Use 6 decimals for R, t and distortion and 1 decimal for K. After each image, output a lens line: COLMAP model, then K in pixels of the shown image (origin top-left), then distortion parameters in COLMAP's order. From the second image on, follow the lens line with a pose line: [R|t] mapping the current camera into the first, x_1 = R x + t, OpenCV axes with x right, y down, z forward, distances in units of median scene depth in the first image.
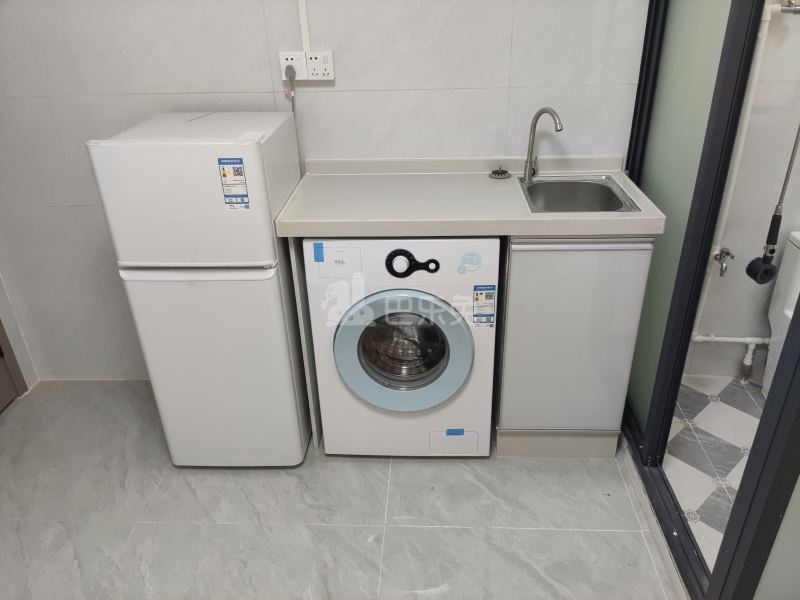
lens RADIAL K [[612.0, 0, 400.0], [0, 612.0, 300.0], [0, 0, 1]] dist [-0.007732, -0.005982]
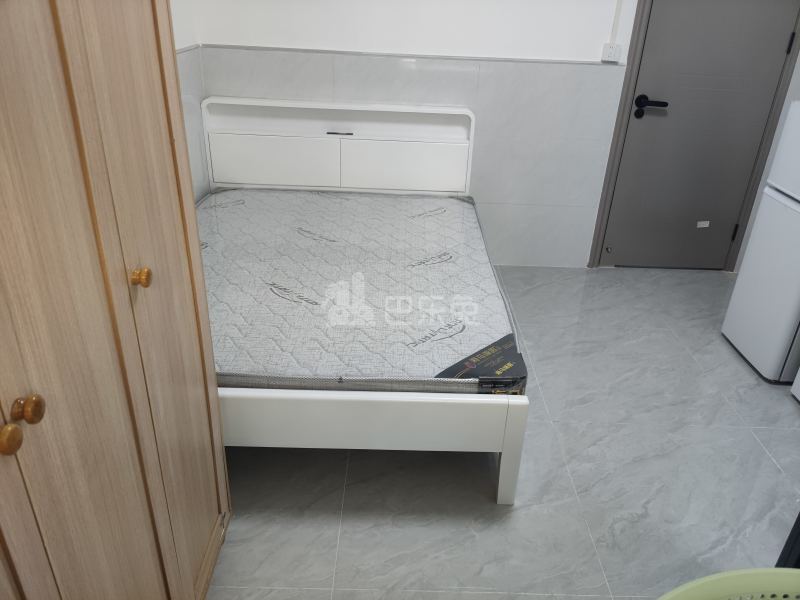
lens RADIAL K [[612.0, 0, 400.0], [0, 612.0, 300.0], [0, 0, 1]] dist [-0.007732, -0.005982]
pose [[0.043200, 0.480975, -0.875669, 1.070046], [-0.498033, 0.770186, 0.398467, 0.023147], [0.866081, 0.418898, 0.272814, -0.102645]]
